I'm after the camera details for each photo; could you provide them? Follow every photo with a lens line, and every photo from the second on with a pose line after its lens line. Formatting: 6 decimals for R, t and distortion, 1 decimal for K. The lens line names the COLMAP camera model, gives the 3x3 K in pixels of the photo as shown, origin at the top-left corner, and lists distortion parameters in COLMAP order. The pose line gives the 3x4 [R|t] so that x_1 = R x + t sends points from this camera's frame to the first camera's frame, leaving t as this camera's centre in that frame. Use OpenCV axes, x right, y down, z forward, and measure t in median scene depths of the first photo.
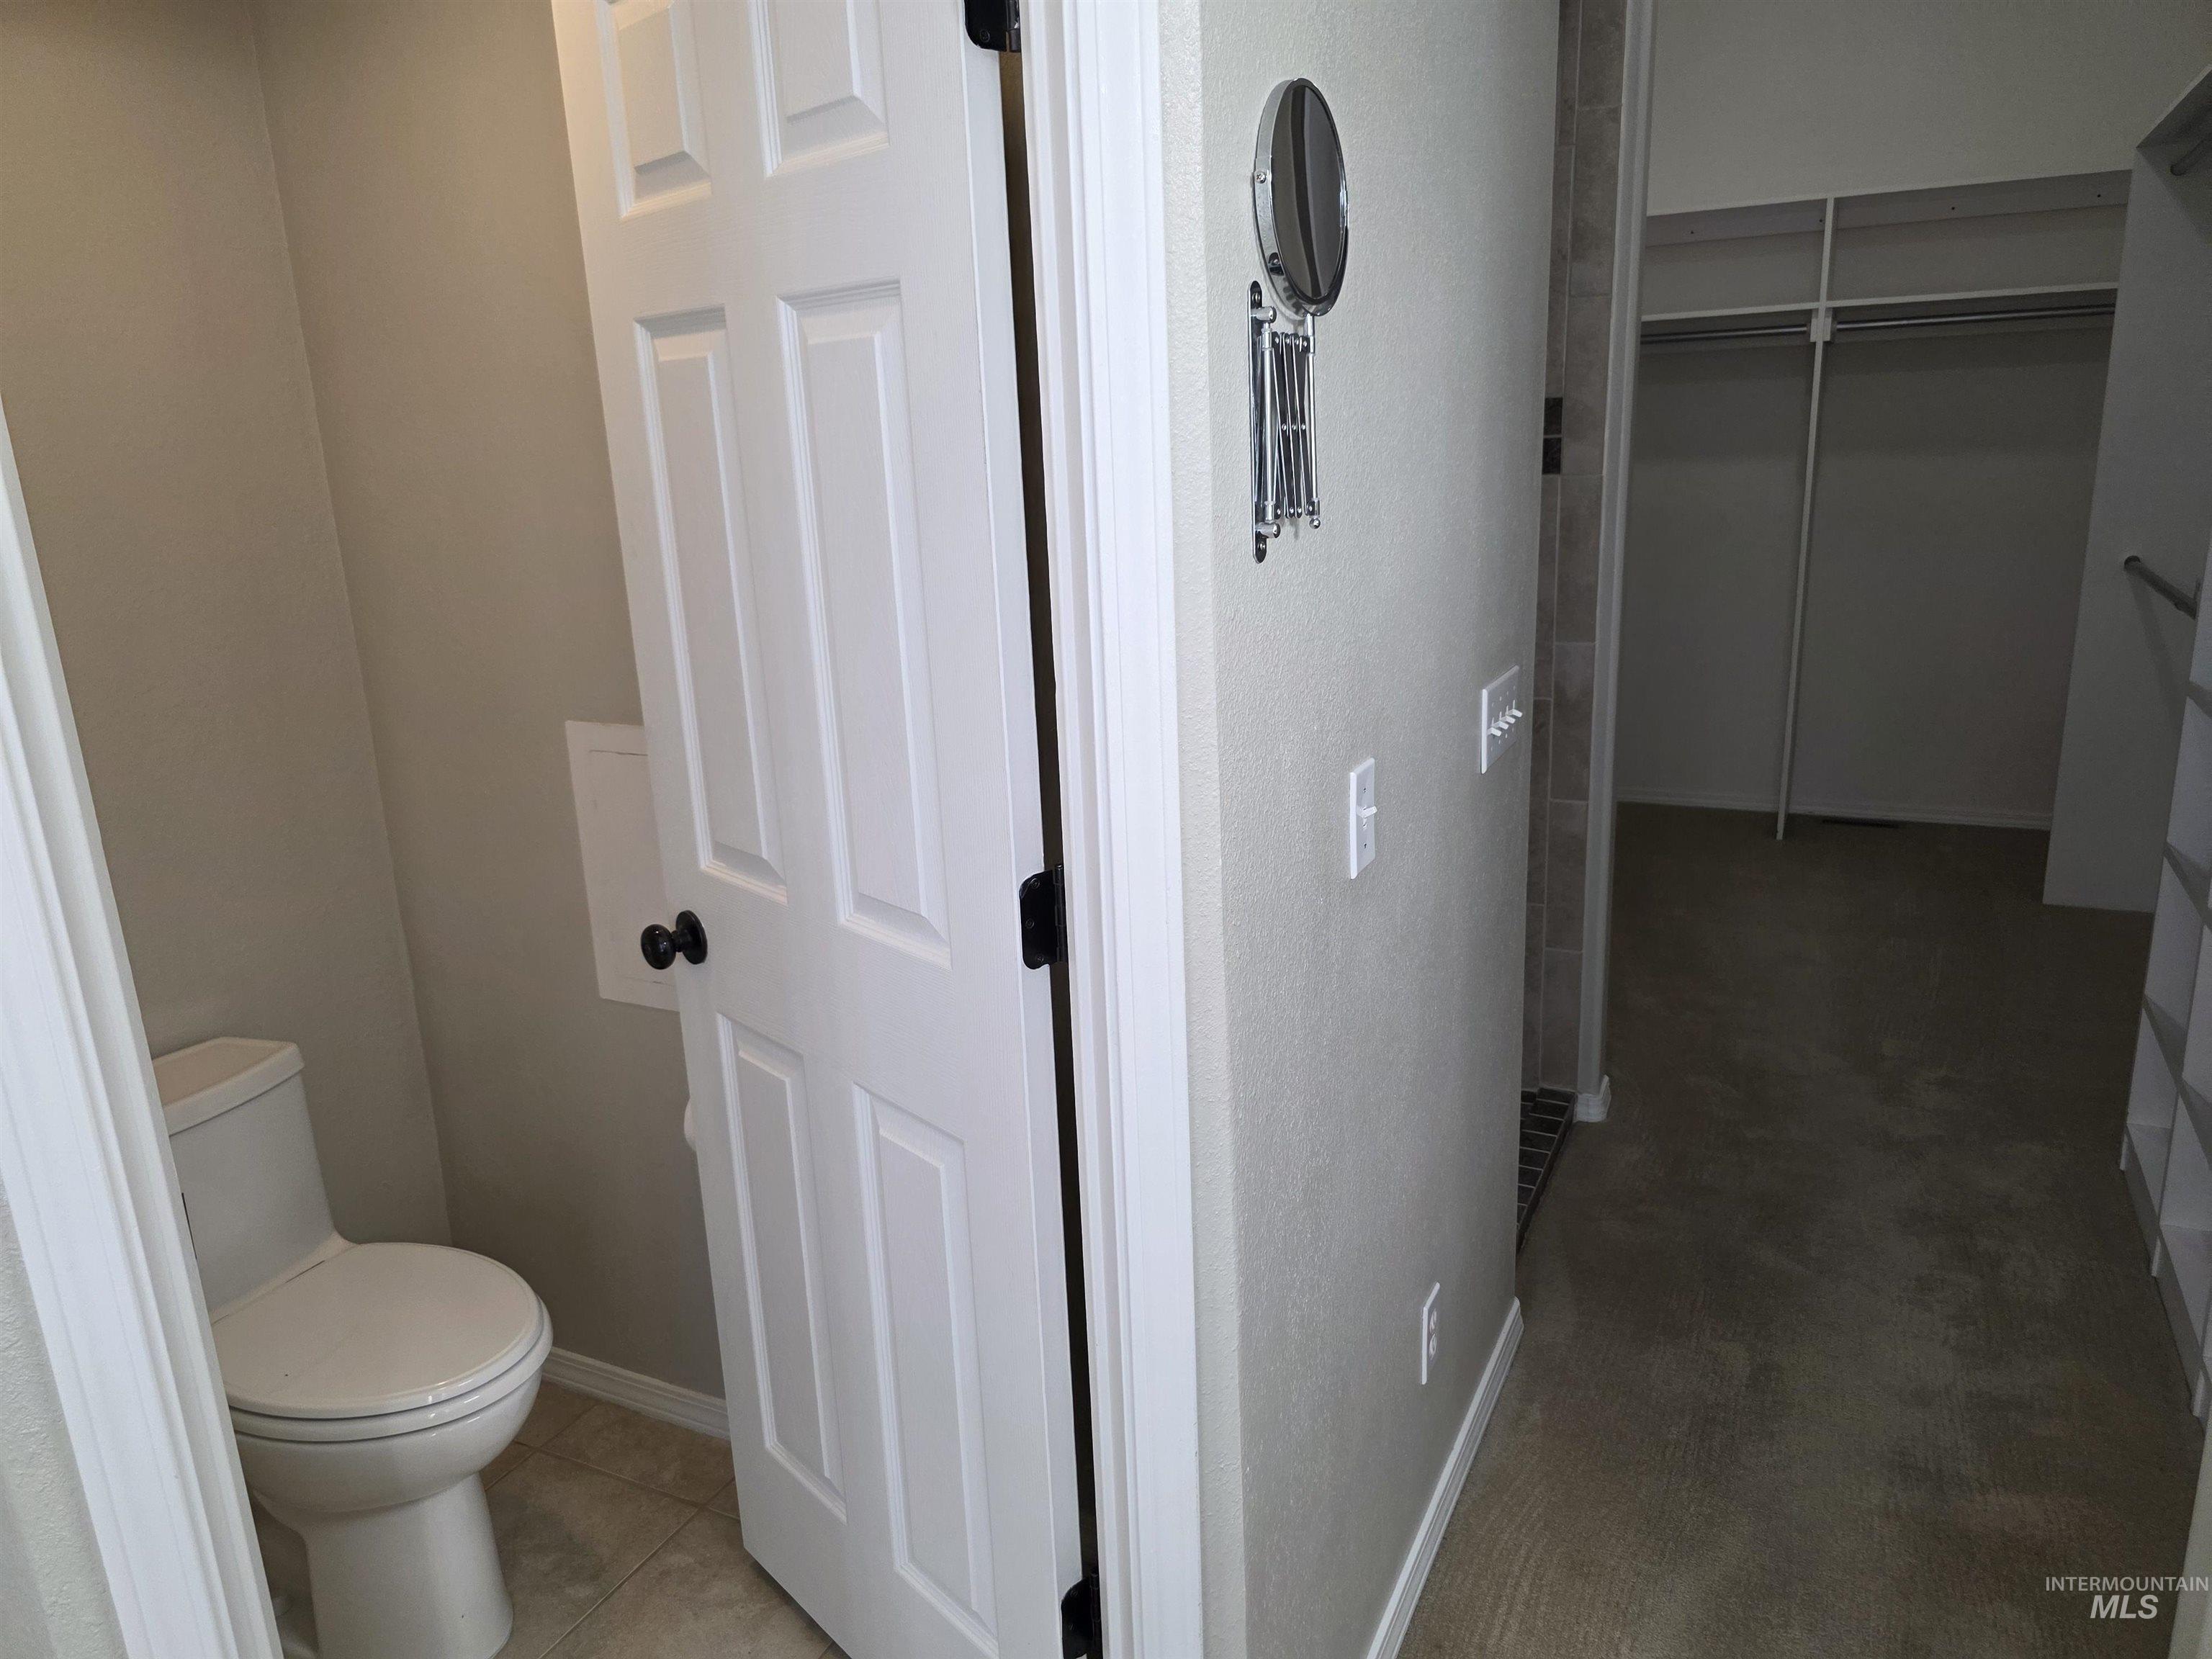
lens RADIAL K [[1468.2, 0, 1120.2], [0, 1468.2, 833.9], [0, 0, 1]] dist [0.056128, -0.055412]
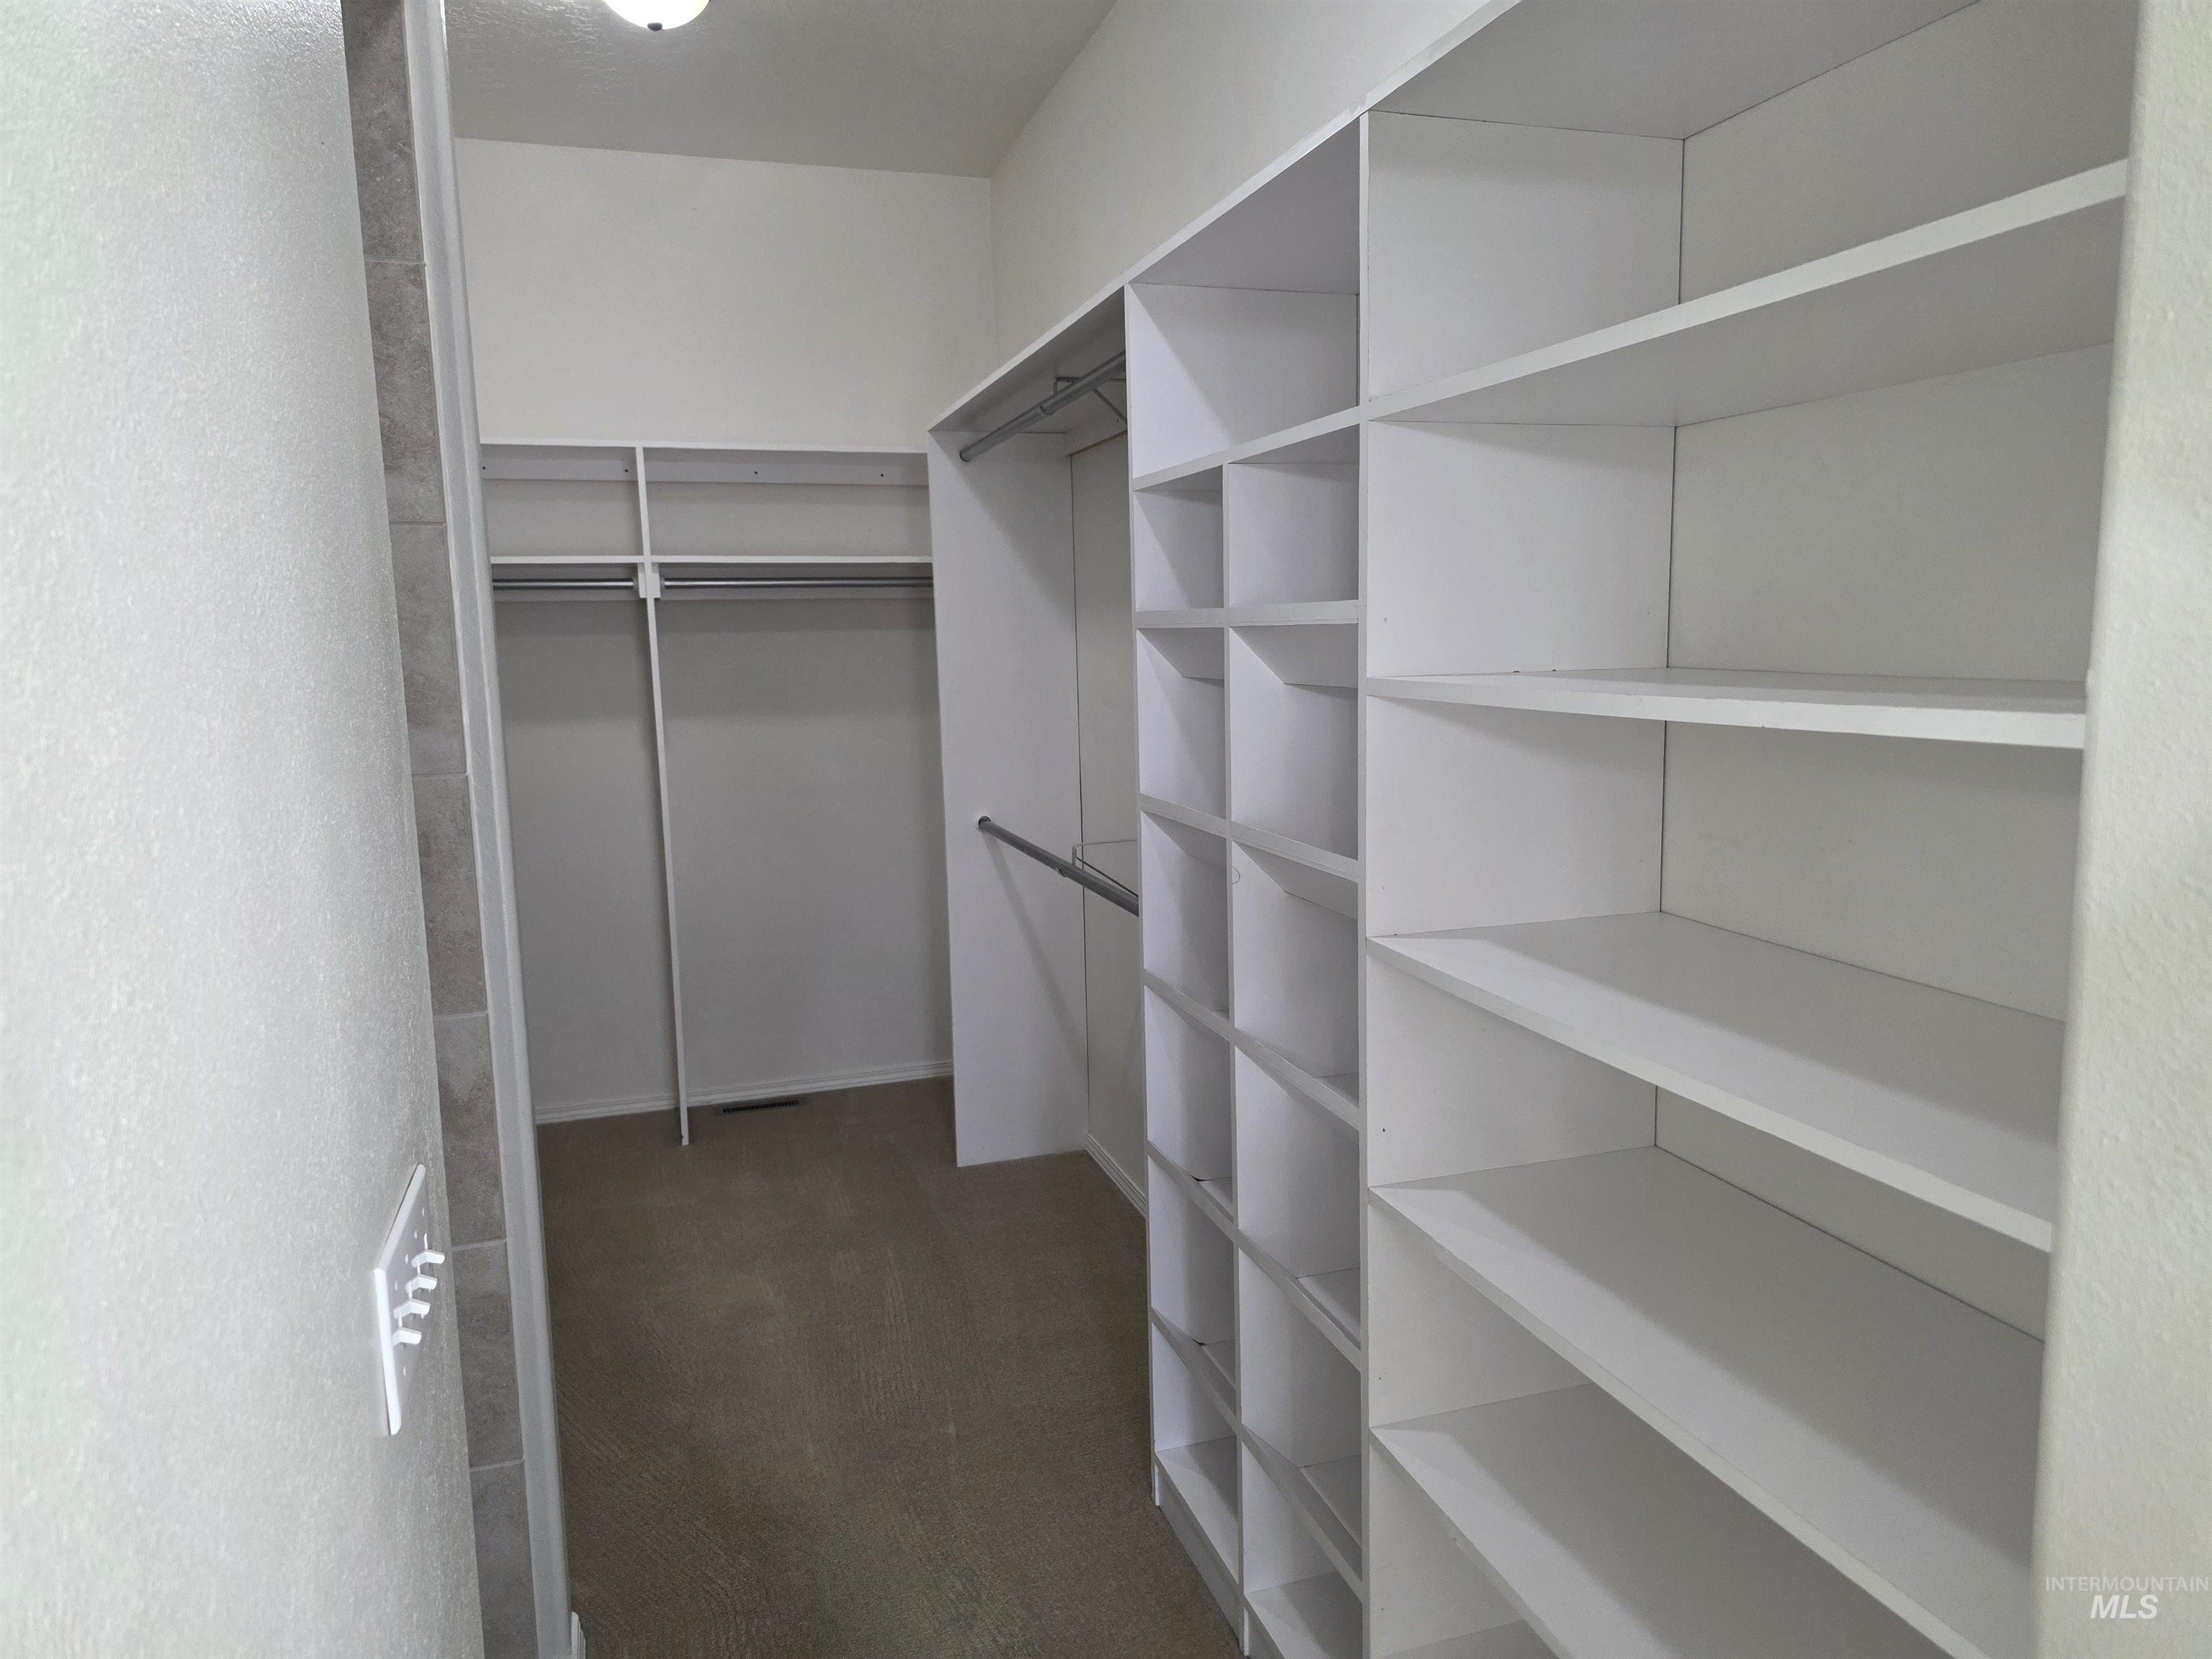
lens RADIAL K [[1468.2, 0, 1120.2], [0, 1468.2, 833.9], [0, 0, 1]] dist [0.056128, -0.055412]
pose [[0.713758, -0.070419, 0.696843, 0.044085], [0.177845, 0.980546, -0.083075, -0.076256], [-0.677437, 0.183226, 0.712396, 0.225086]]
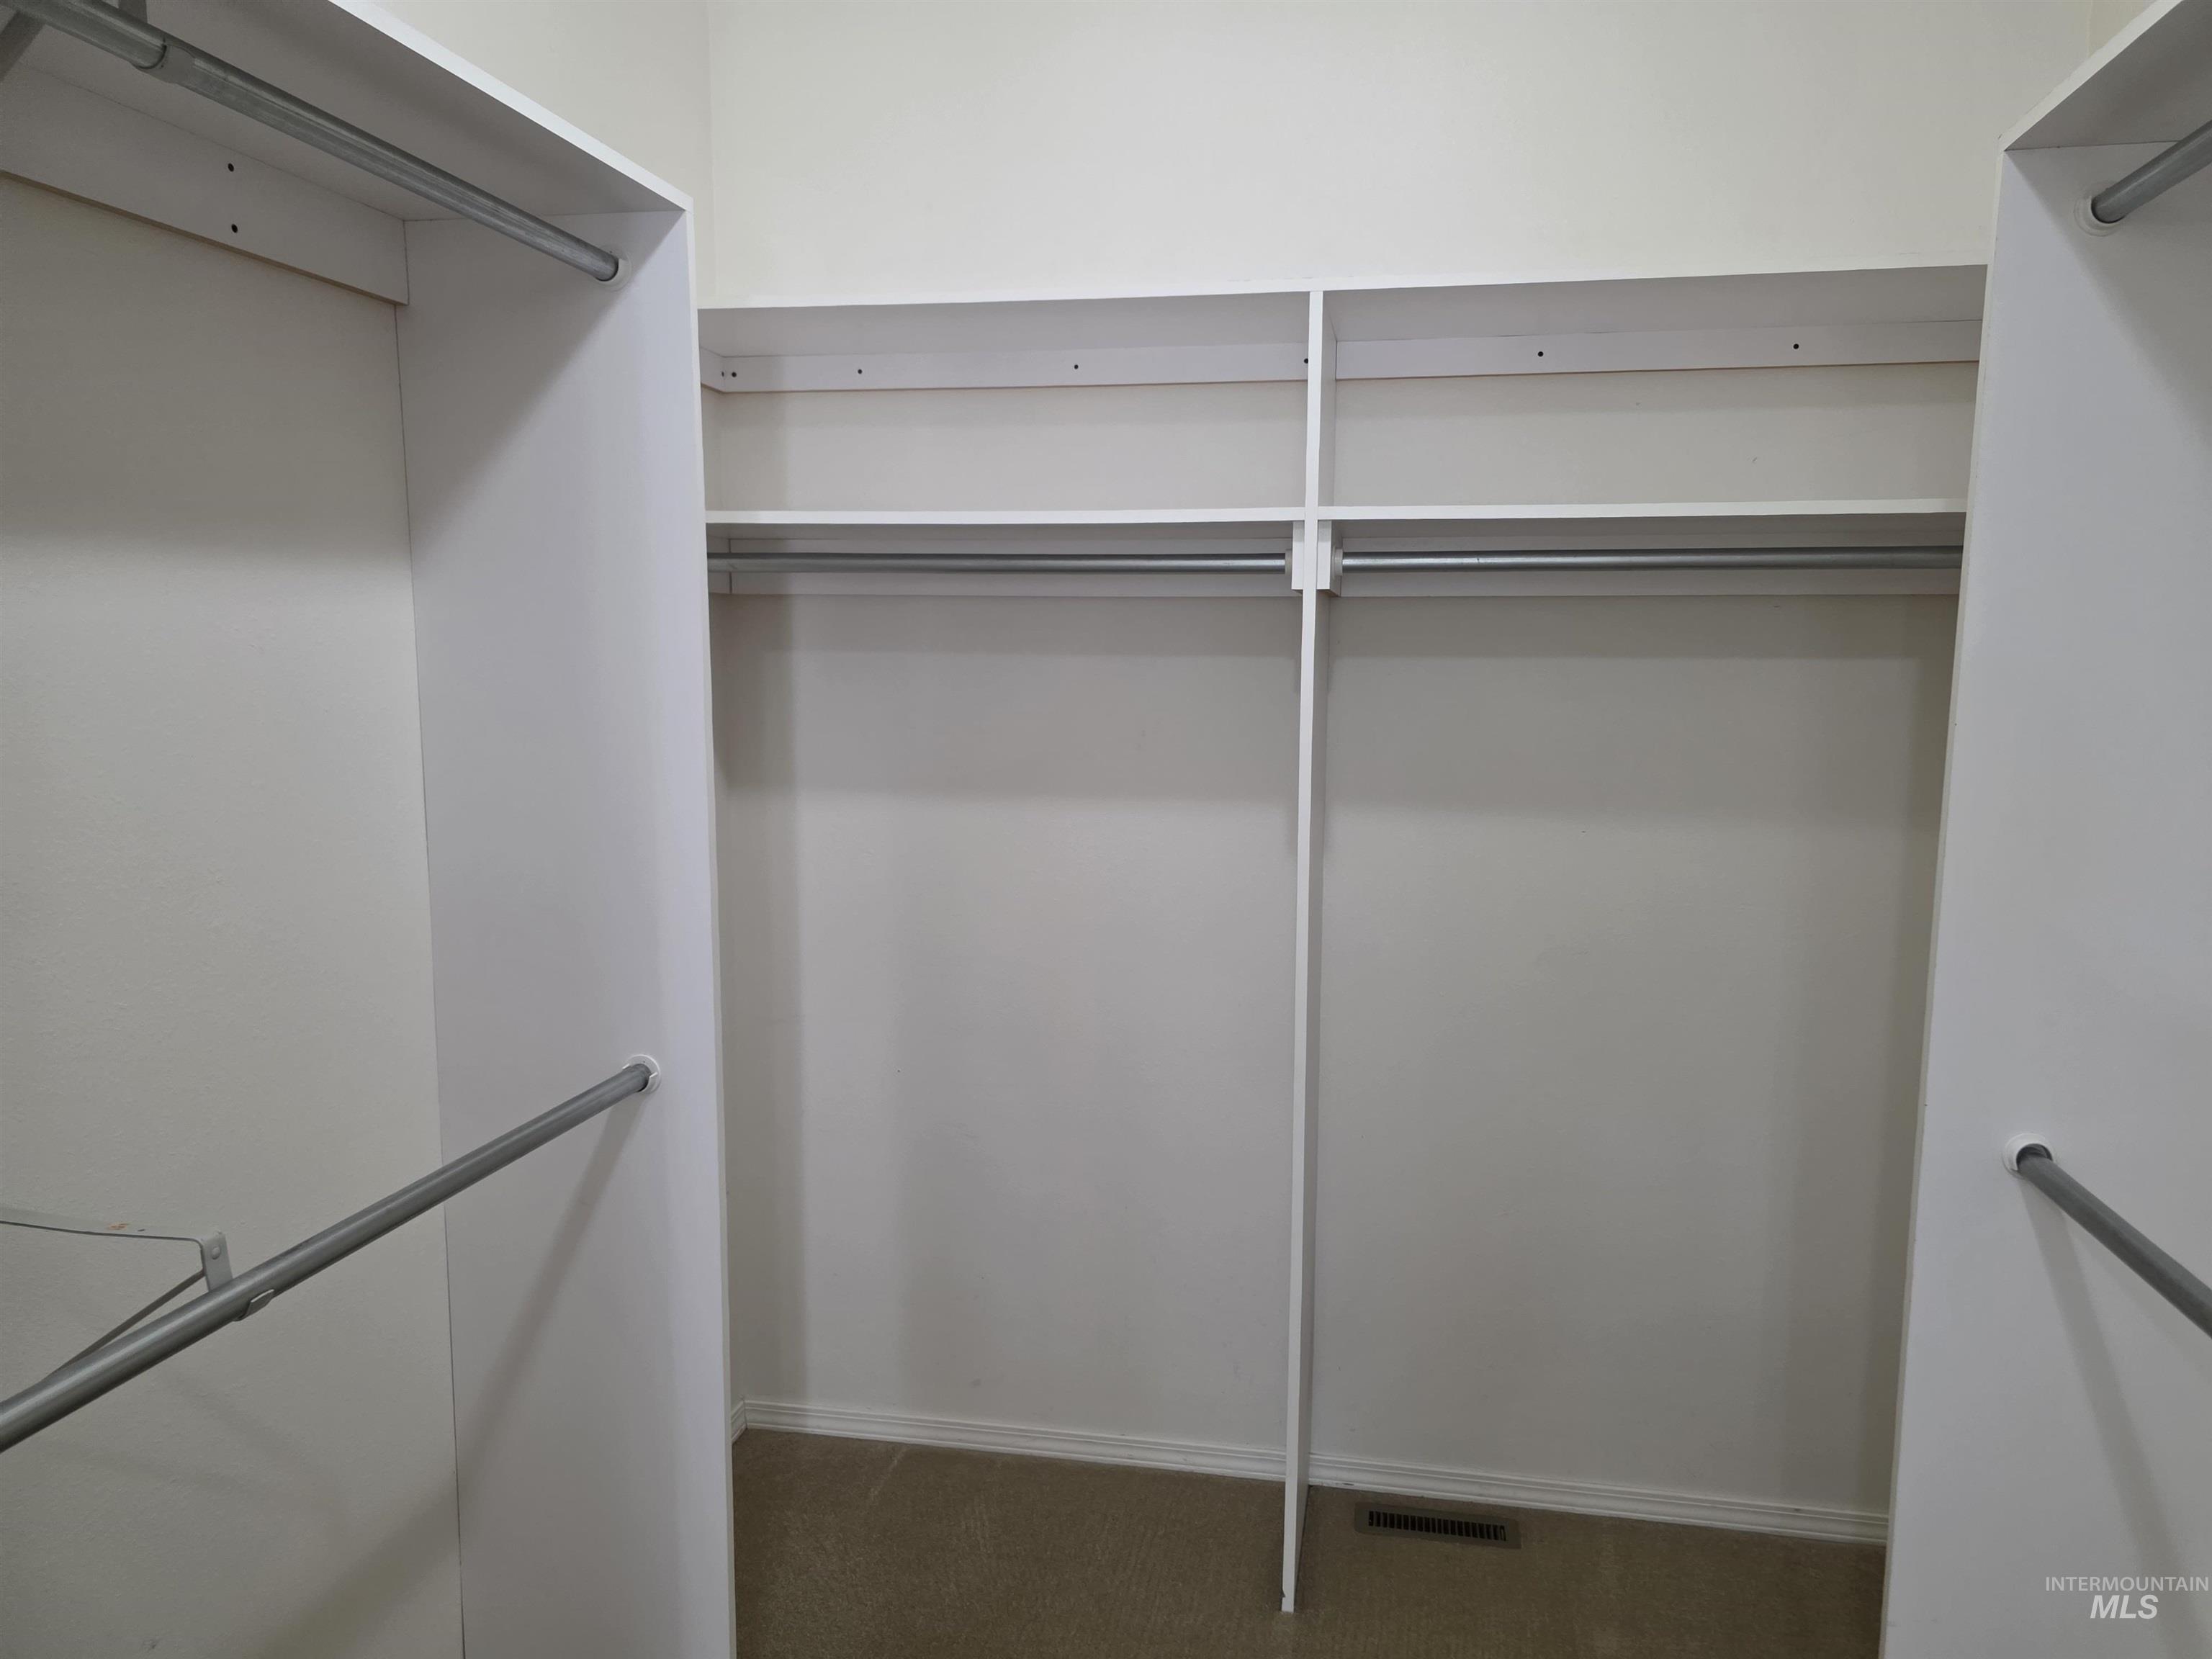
lens RADIAL K [[1596.7, 0, 1103.2], [0, 1596.7, 843.7], [0, 0, 1]] dist [0.002497, -0.001346]
pose [[0.955916, 0.012425, 0.293378, 0.312533], [0.029860, 0.989812, -0.139214, -0.219917], [-0.292119, 0.141837, 0.945806, 0.662625]]
